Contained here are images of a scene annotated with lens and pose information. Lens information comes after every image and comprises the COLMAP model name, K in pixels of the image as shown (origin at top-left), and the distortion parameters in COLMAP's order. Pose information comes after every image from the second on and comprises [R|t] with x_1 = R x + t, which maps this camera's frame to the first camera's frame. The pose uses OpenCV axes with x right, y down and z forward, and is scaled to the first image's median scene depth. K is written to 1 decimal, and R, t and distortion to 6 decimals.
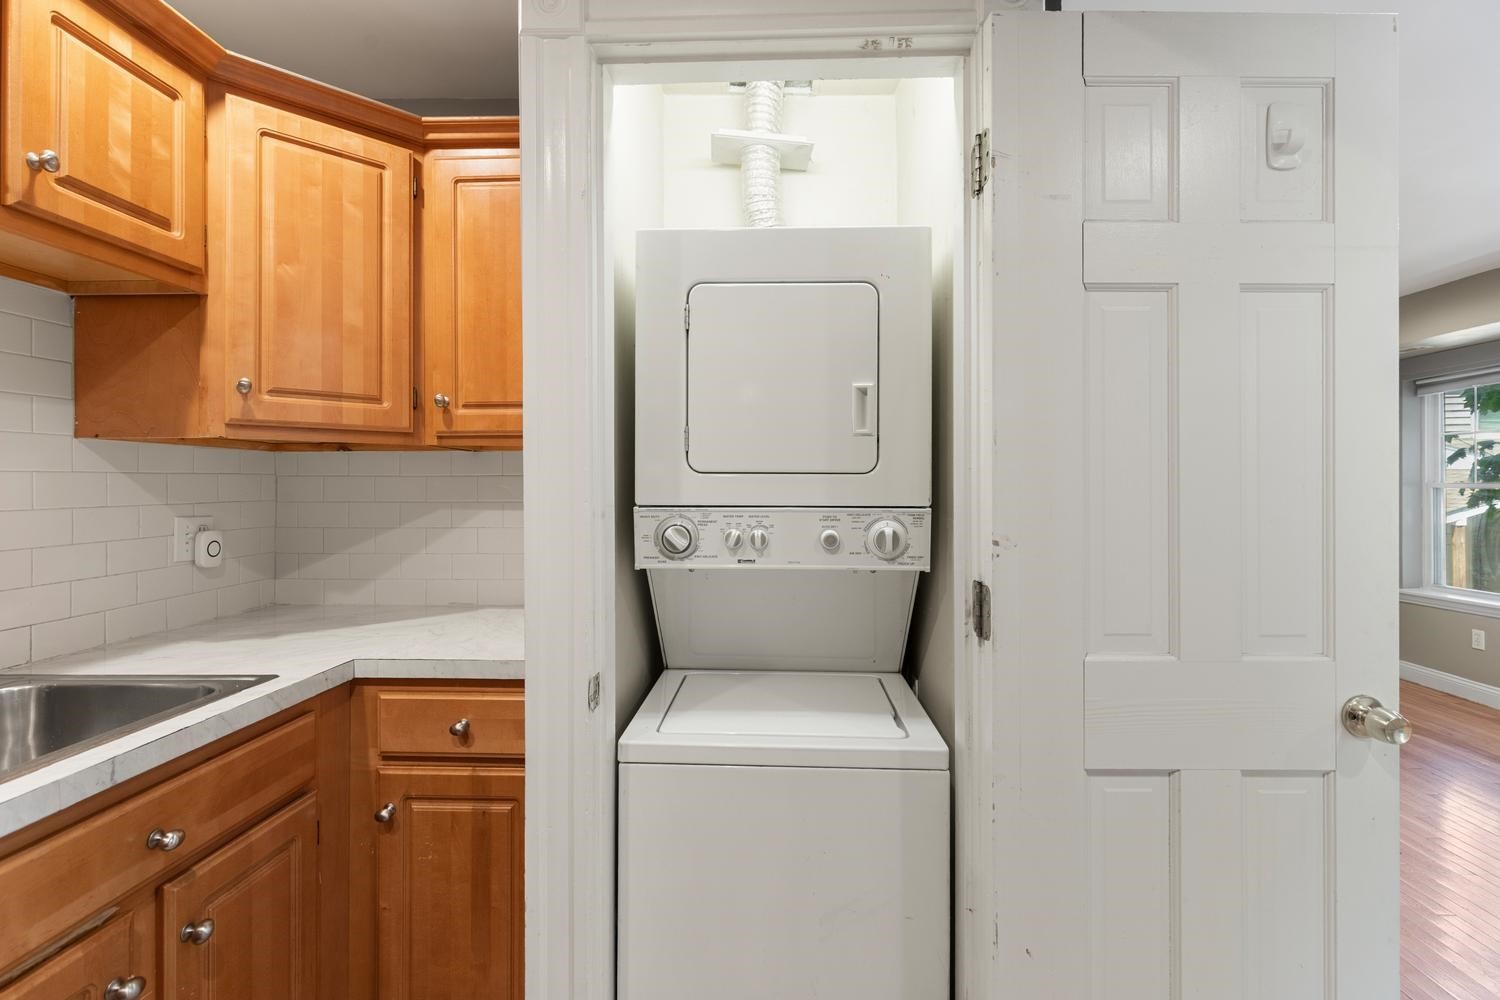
lens RADIAL K [[690.9, 0, 750.4], [0, 690.9, 478.3], [0, 0, 1]] dist [0.002632, -0.000003]
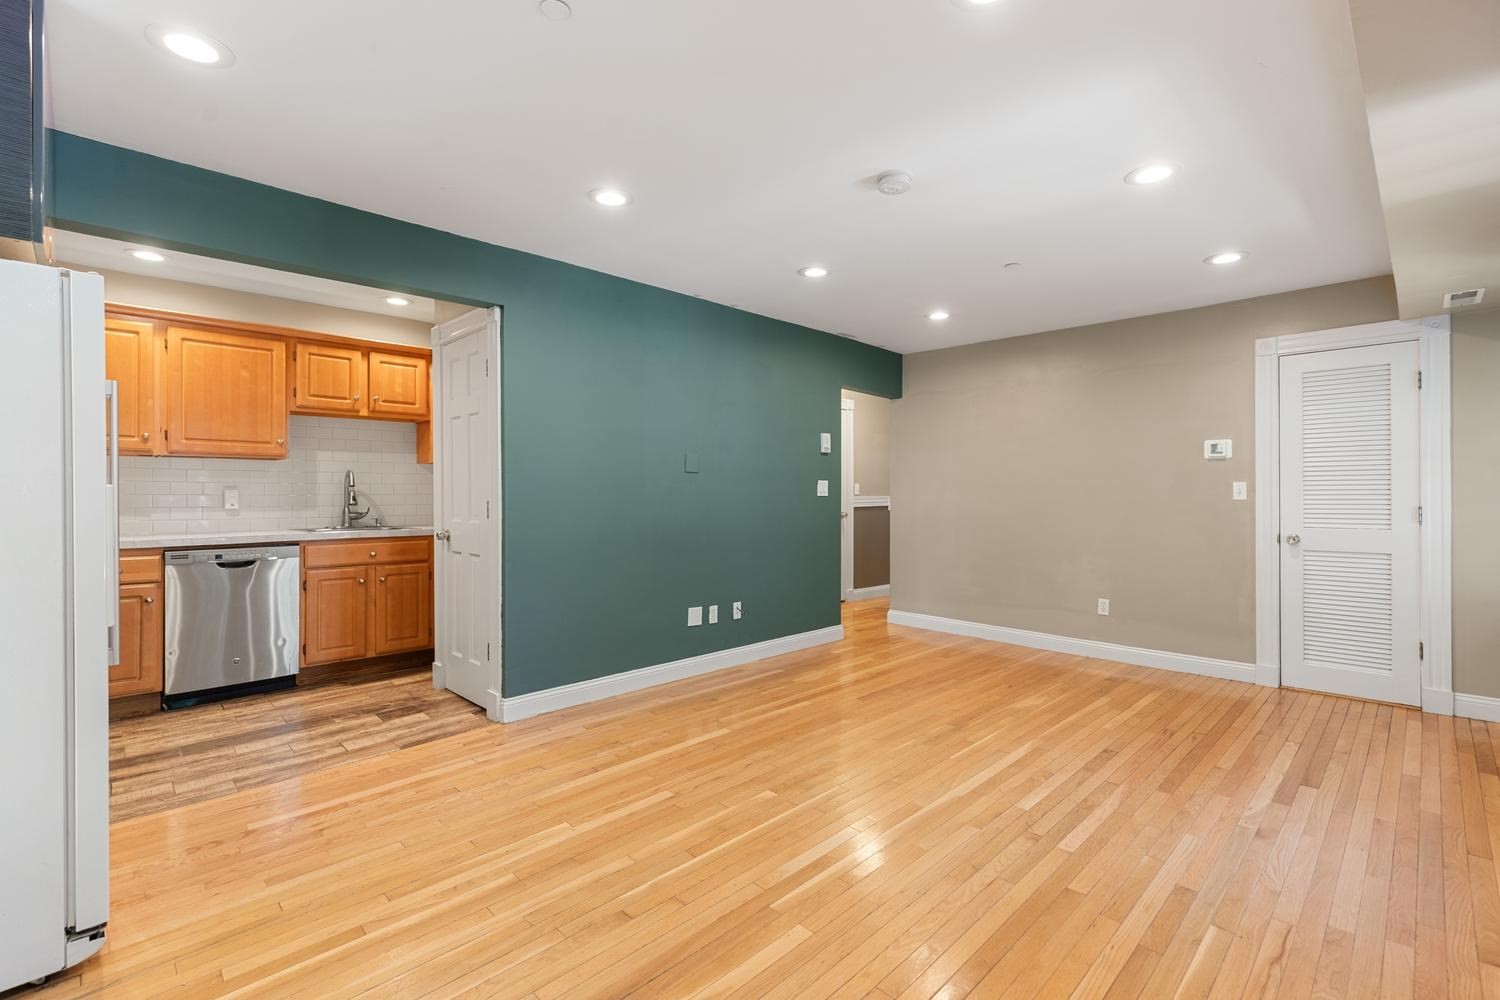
lens RADIAL K [[671.5, 0, 747.9], [0, 671.5, 495.5], [0, 0, 1]] dist [0.004747, -0.000045]
pose [[0.726935, 0.002252, -0.686703, 2.580576], [0.006555, 0.999926, 0.010218, 0.077517], [0.686675, -0.011930, 0.726867, -0.321460]]
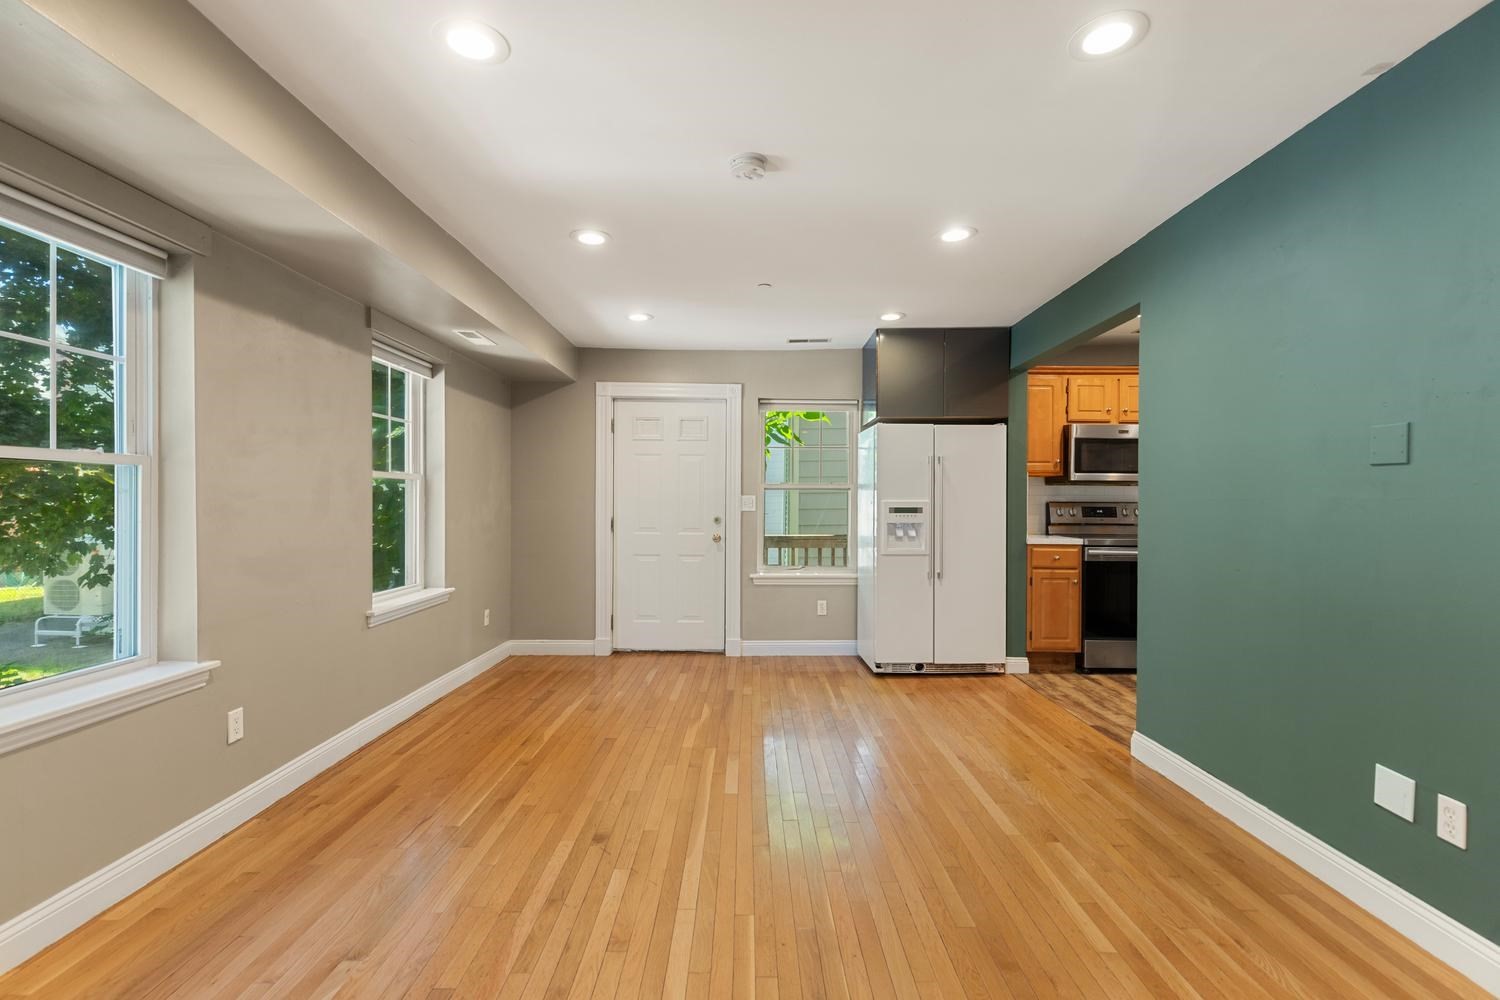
lens RADIAL K [[685.8, 0, 747.2], [0, 685.8, 502.1], [0, 0, 1]] dist [0.010001, -0.000275]
pose [[-0.999460, -0.005299, -0.032441, 1.680999], [-0.005124, 0.999972, -0.005498, 0.091617], [0.032469, -0.005329, -0.999459, 2.947879]]
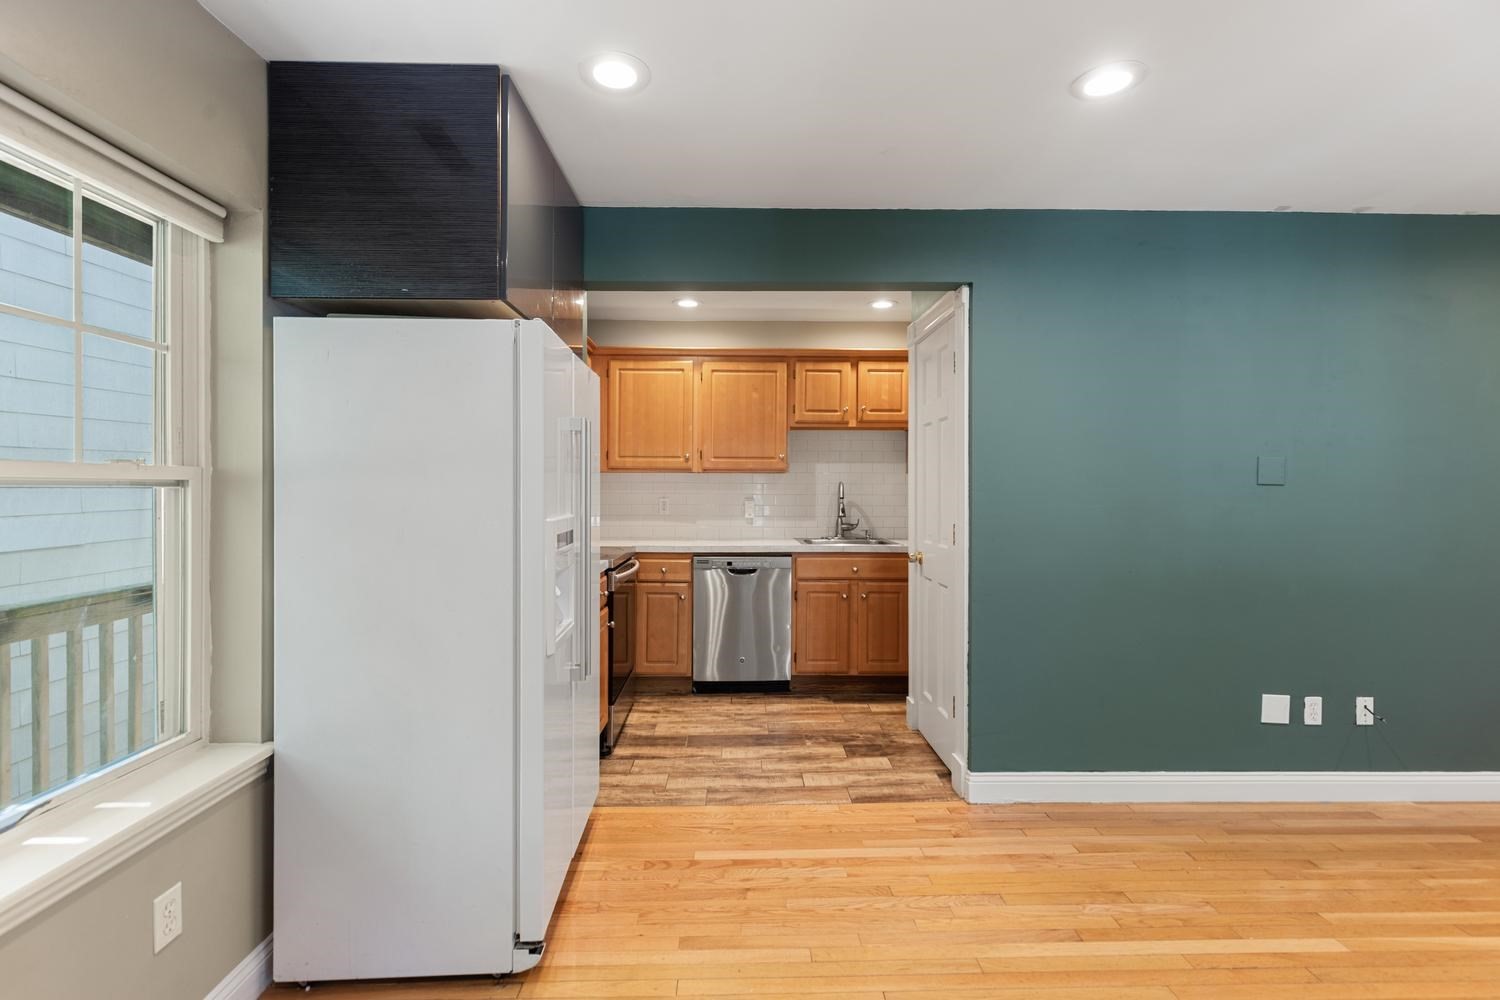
lens RADIAL K [[675.1, 0, 749.2], [0, 675.1, 489.0], [0, 0, 1]] dist [0.005101, -0.000339]
pose [[0.058525, 0.001345, -0.998285, 2.208853], [0.004728, 0.999988, 0.001624, 0.006543], [0.998275, -0.004814, 0.058518, 0.064653]]
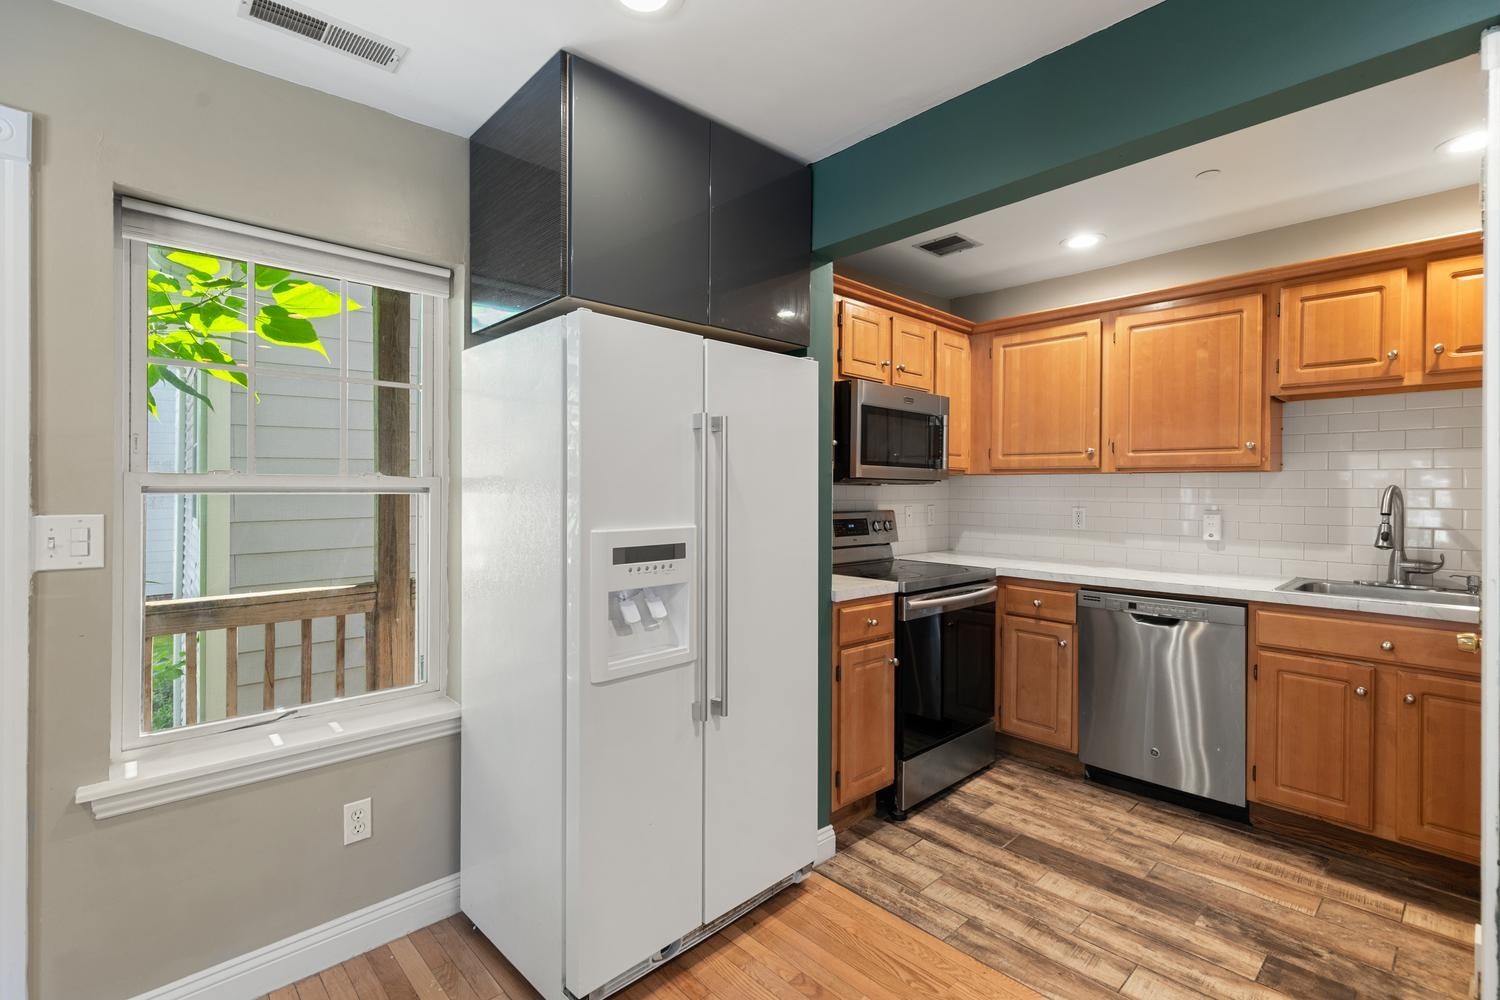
lens RADIAL K [[683.6, 0, 744.6], [0, 683.6, 489.2], [0, 0, 1]] dist [0.006676, -0.000391]
pose [[-0.706484, -0.004397, -0.707716, 1.569332], [-0.000174, 0.999982, -0.006040, 0.001910], [0.707729, -0.004144, -0.706471, 0.737468]]
